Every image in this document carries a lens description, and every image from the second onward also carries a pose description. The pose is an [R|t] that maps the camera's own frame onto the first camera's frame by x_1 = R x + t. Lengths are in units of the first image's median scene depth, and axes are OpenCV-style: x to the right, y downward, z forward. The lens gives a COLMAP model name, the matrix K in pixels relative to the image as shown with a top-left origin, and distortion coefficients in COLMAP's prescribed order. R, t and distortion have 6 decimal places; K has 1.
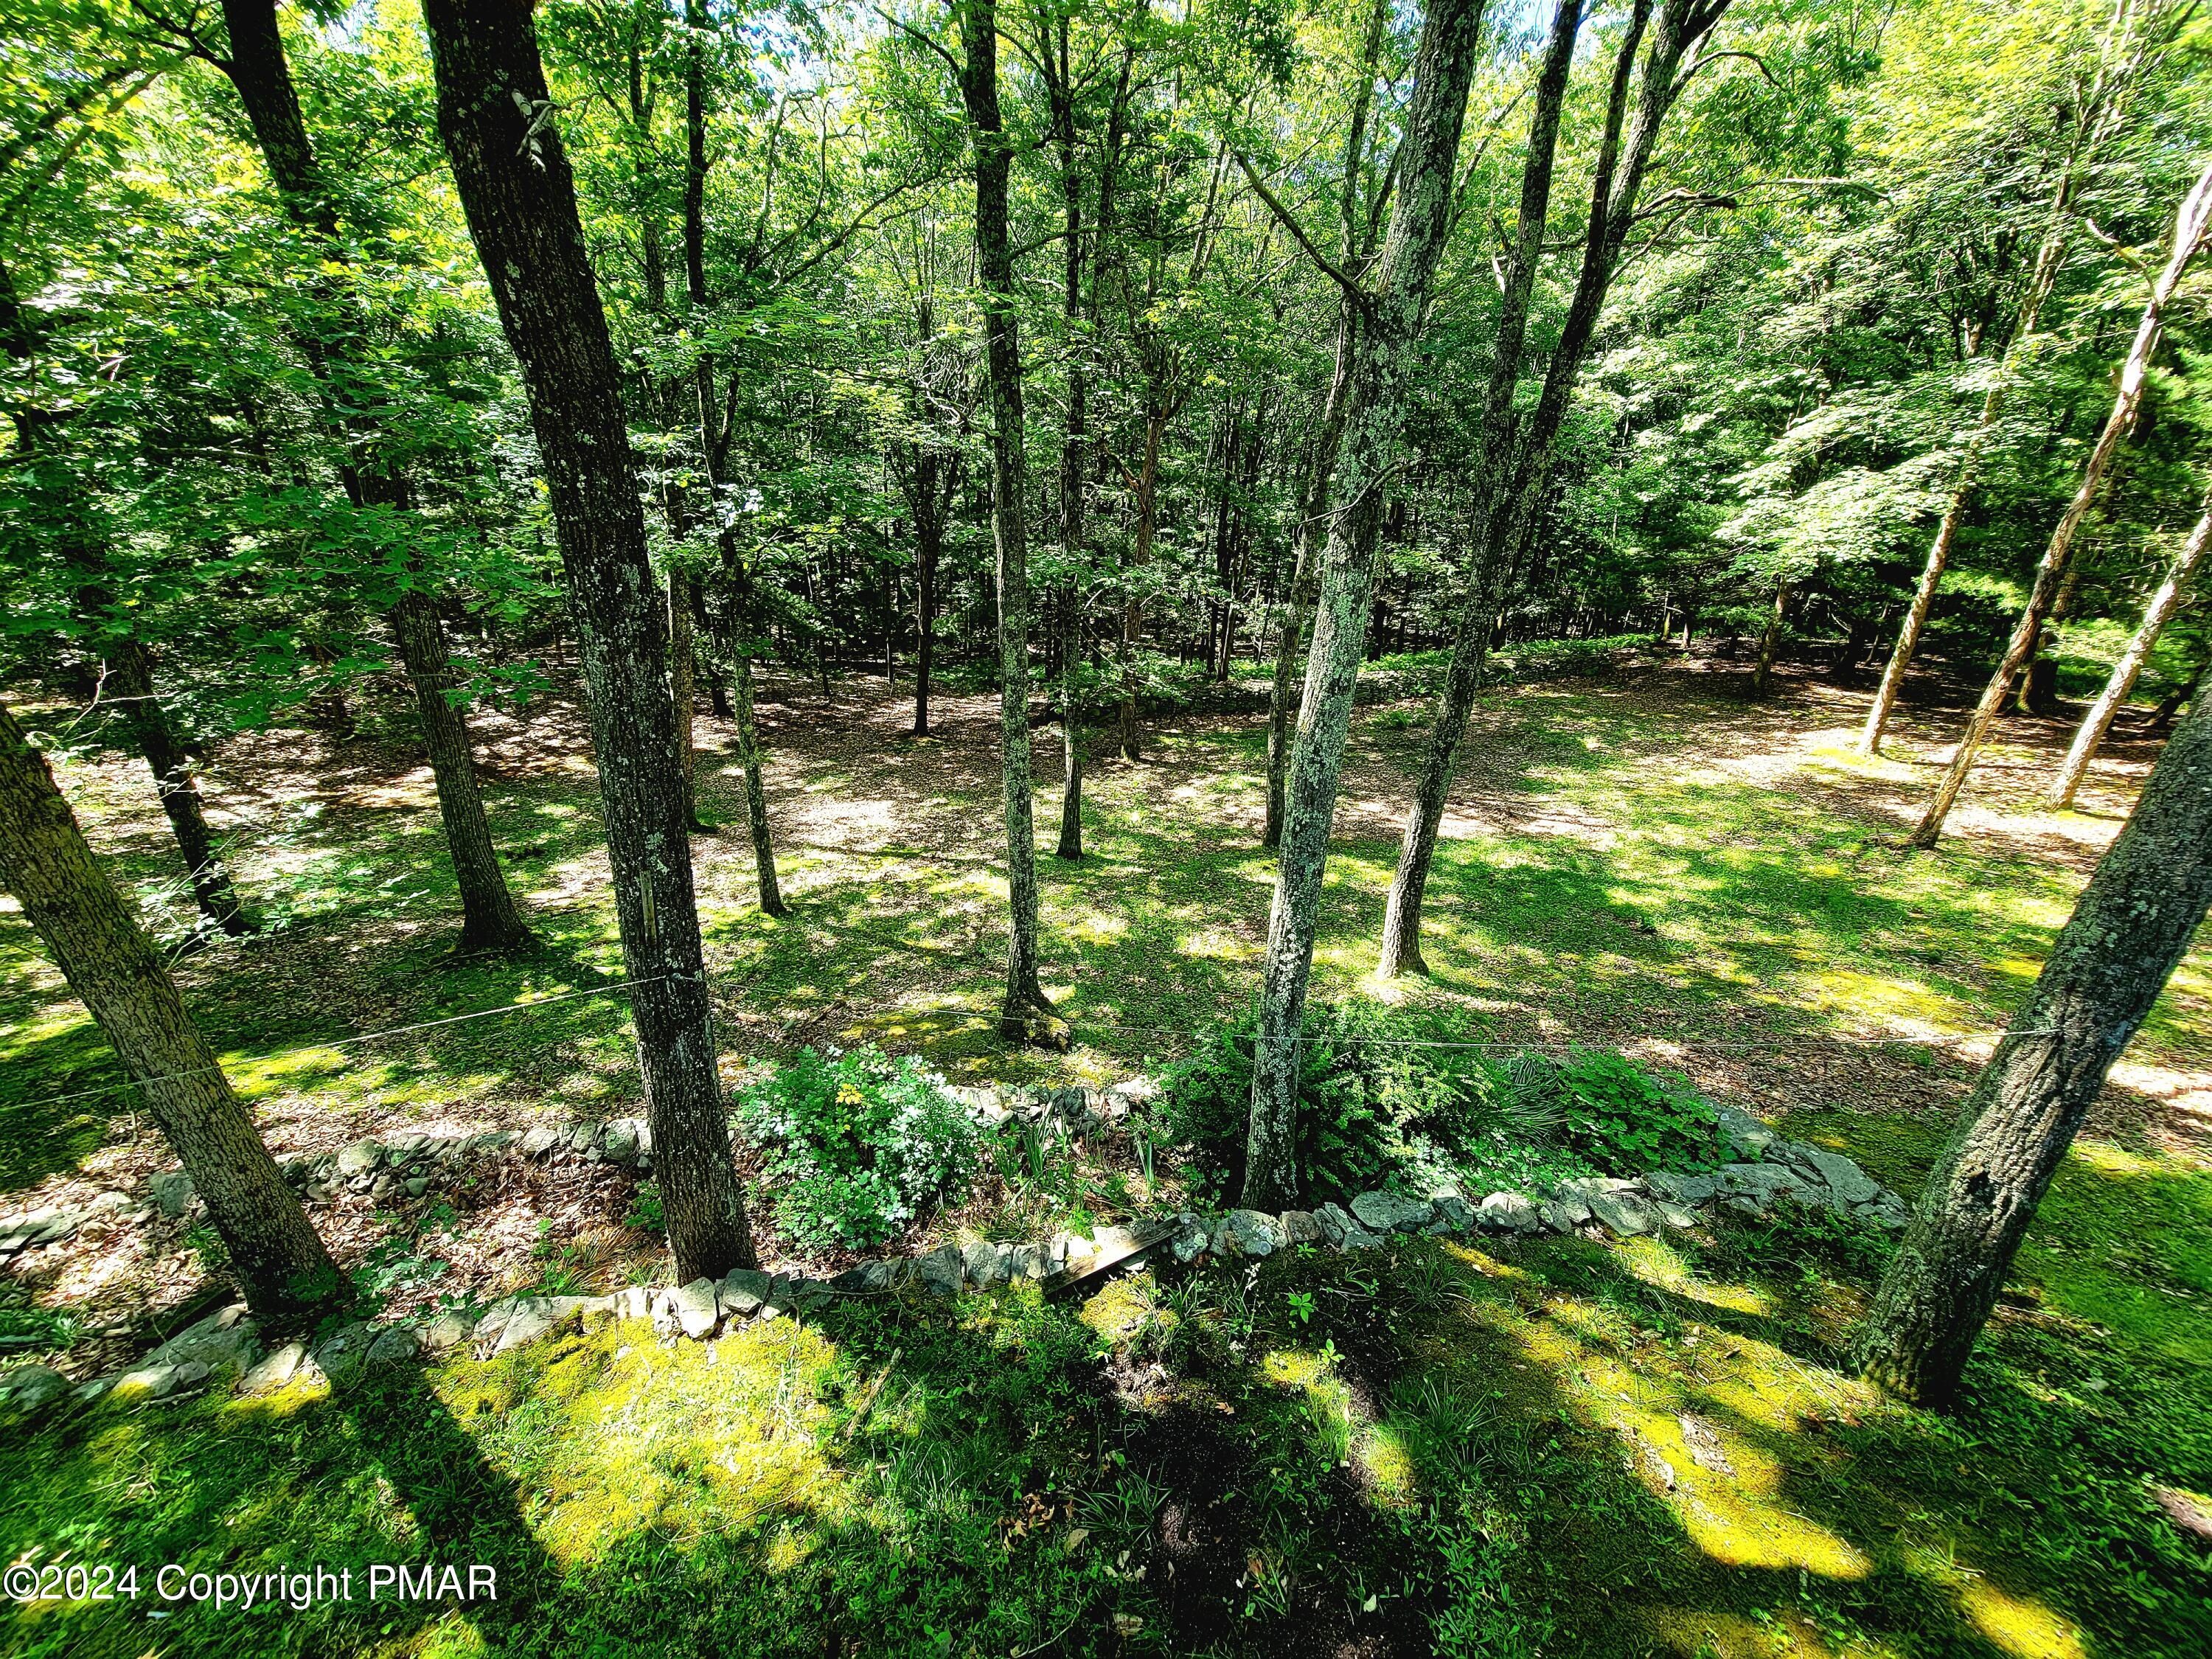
lens RADIAL K [[895.9, 0, 1114.4], [0, 895.9, 826.1], [0, 0, 1]] dist [-0.002746, 0.000829]
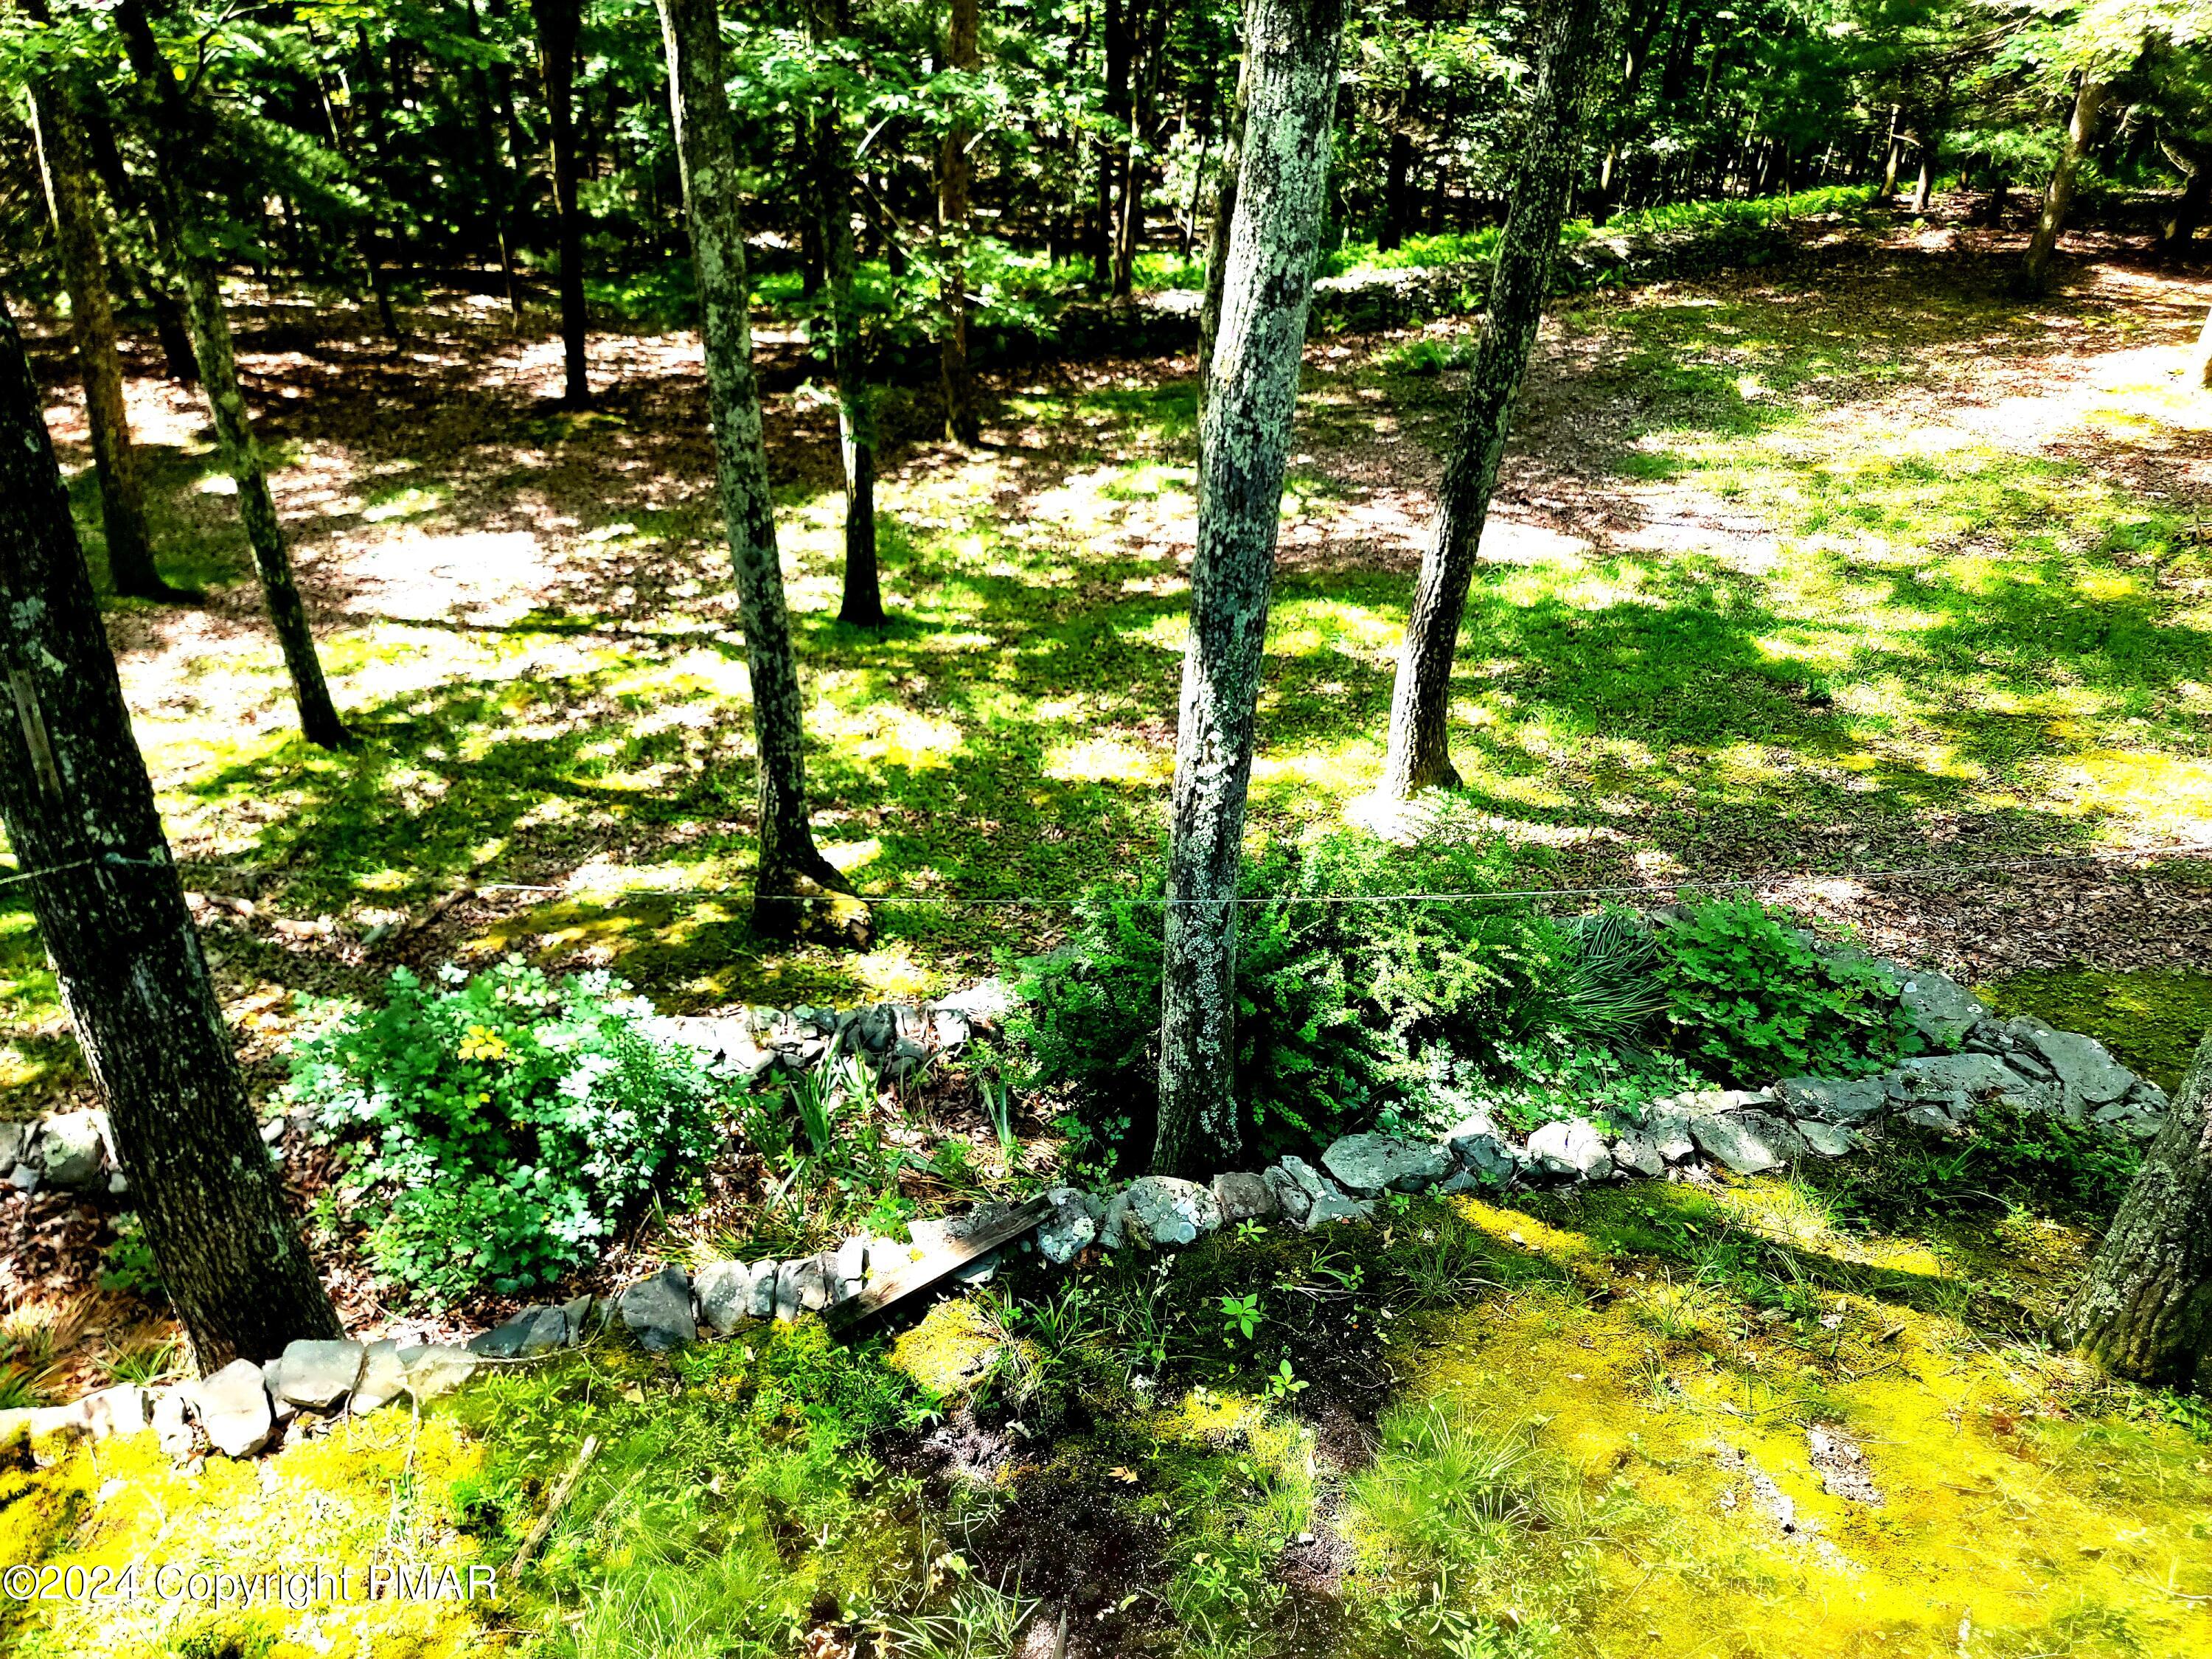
lens RADIAL K [[1525.4, 0, 1107.2], [0, 1525.4, 830.3], [0, 0, 1]] dist [0.061614, -0.045577]
pose [[0.994564, -0.054109, 0.088968, 0.016782], [0.038083, 0.984211, 0.172852, 0.003301], [-0.096916, -0.168525, 0.980921, 0.000752]]
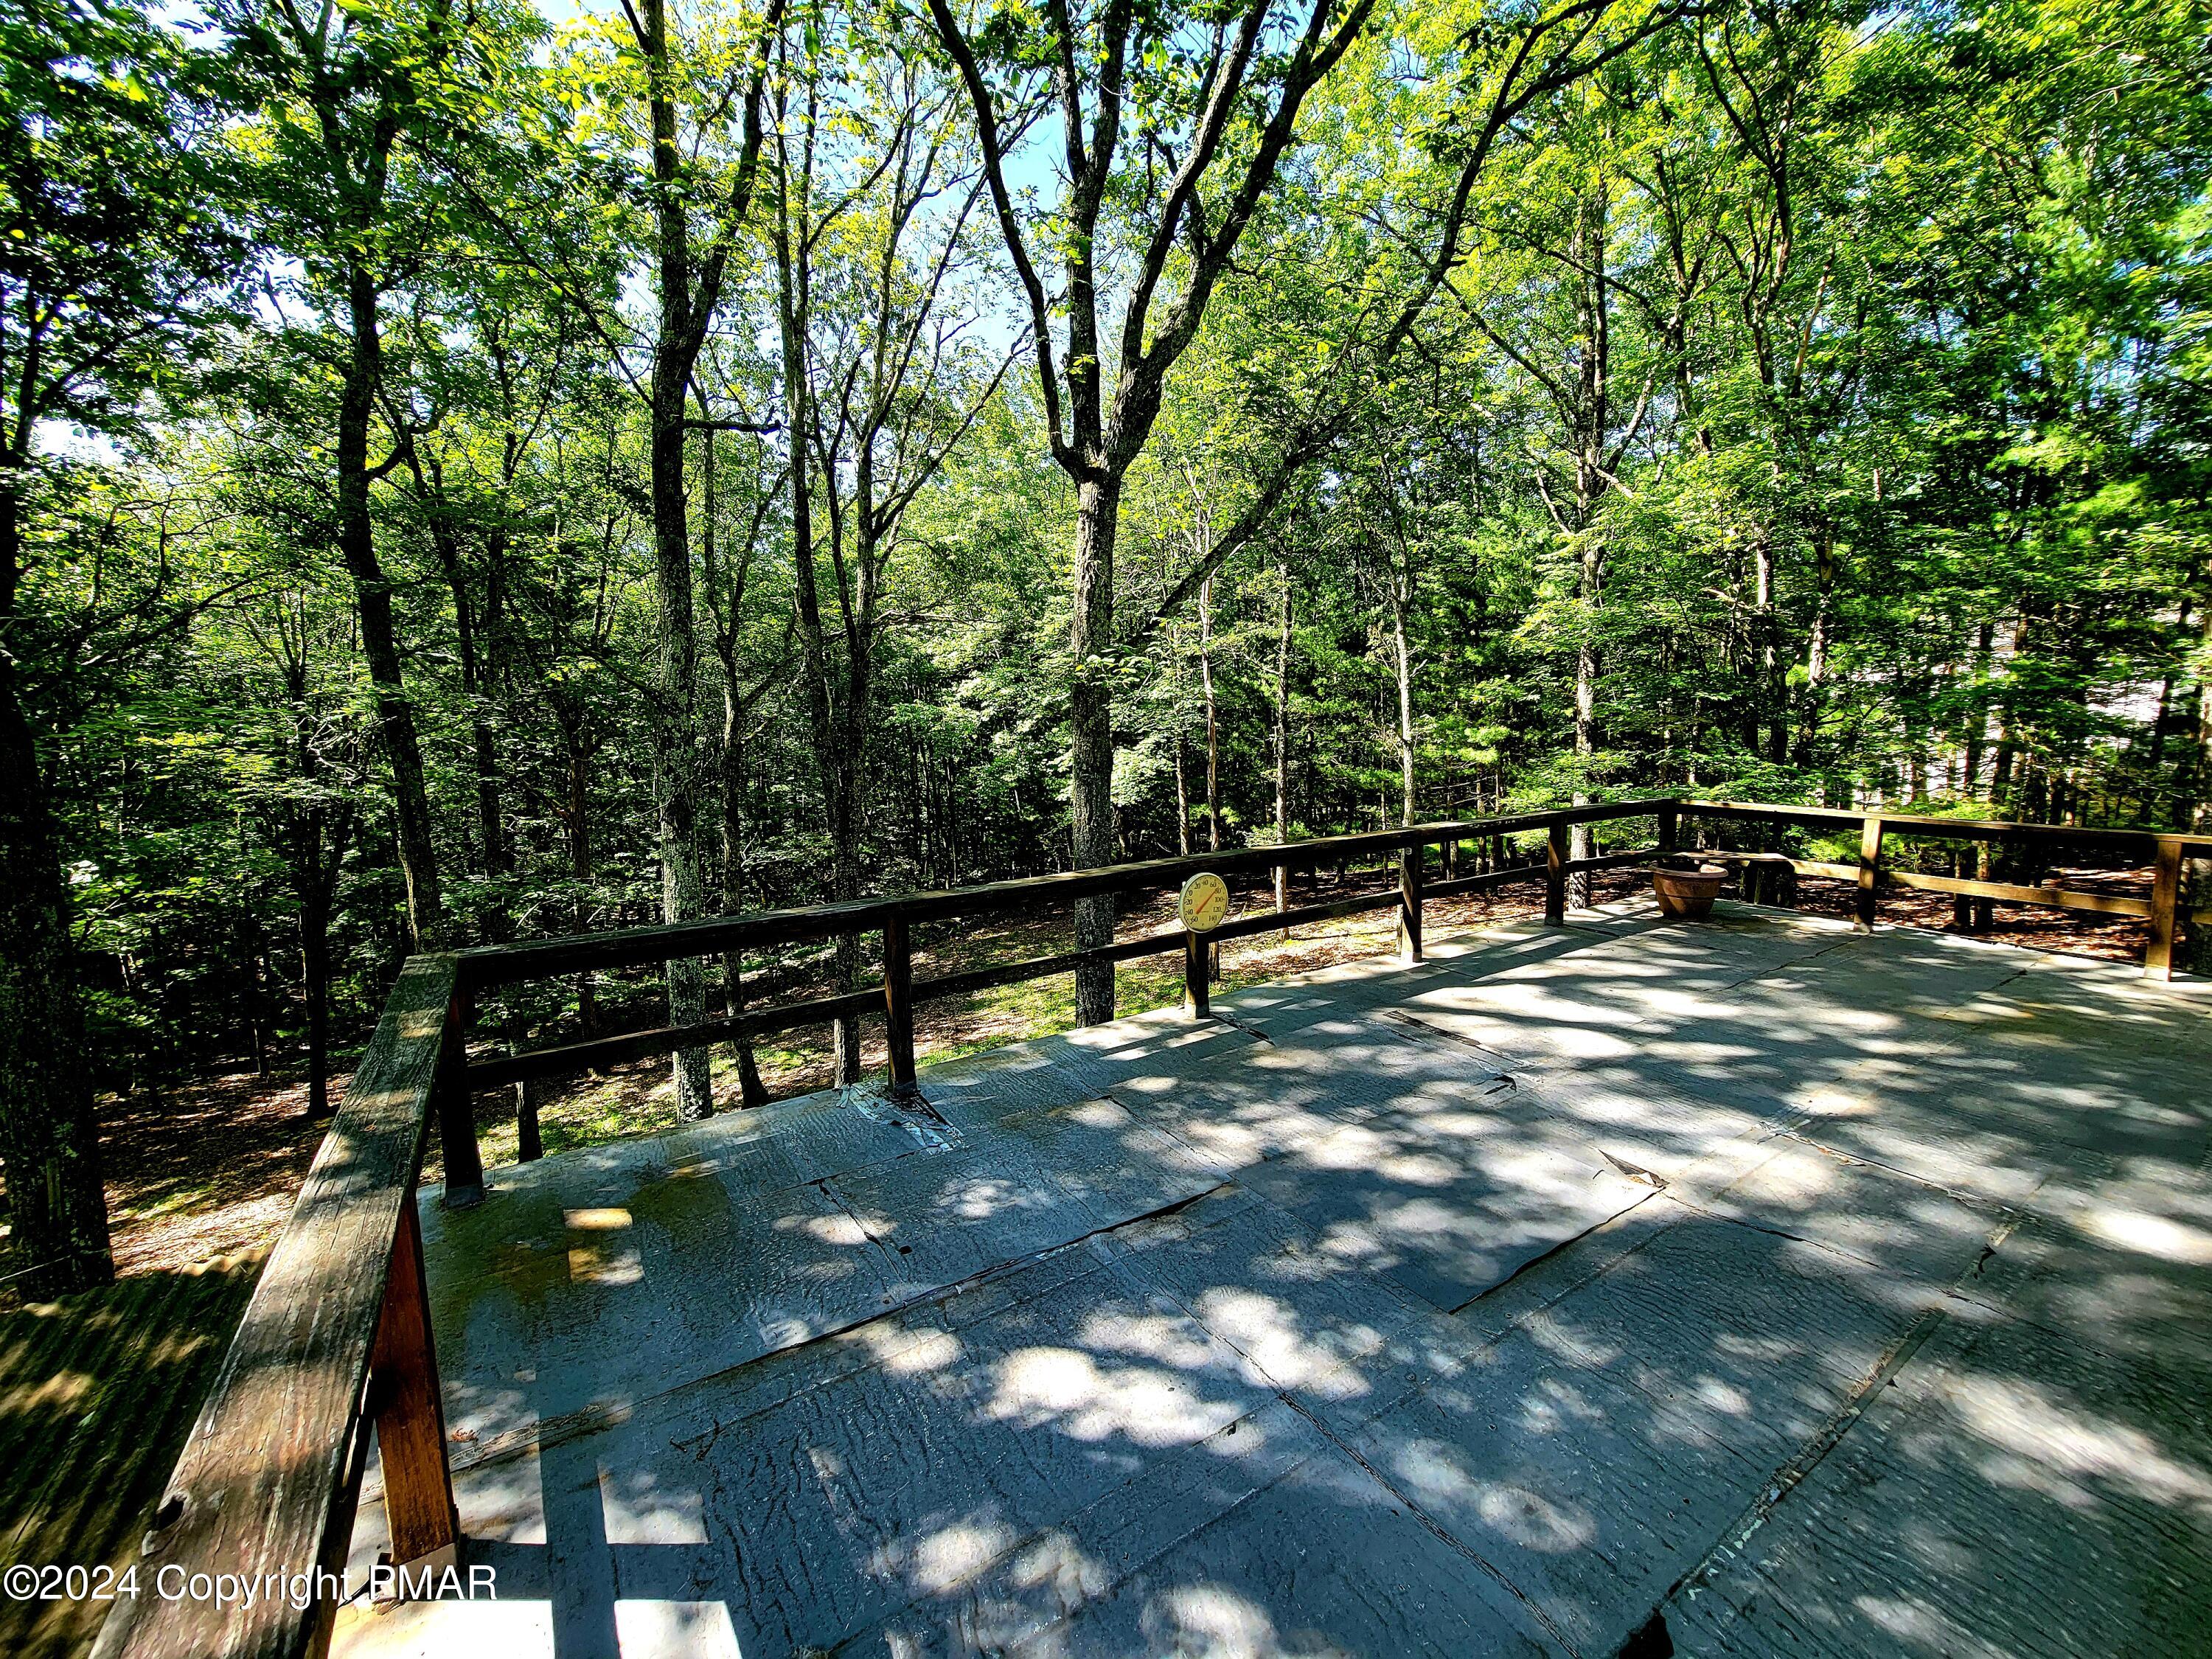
lens RADIAL K [[895.9, 0, 1104.7], [0, 895.9, 830.2], [0, 0, 1]] dist [-0.002746, 0.000829]
pose [[0.851025, -0.123505, 0.510394, 0.036809], [0.276934, 0.931358, -0.236387, 0.105318], [-0.446165, 0.342517, 0.826812, -0.251322]]
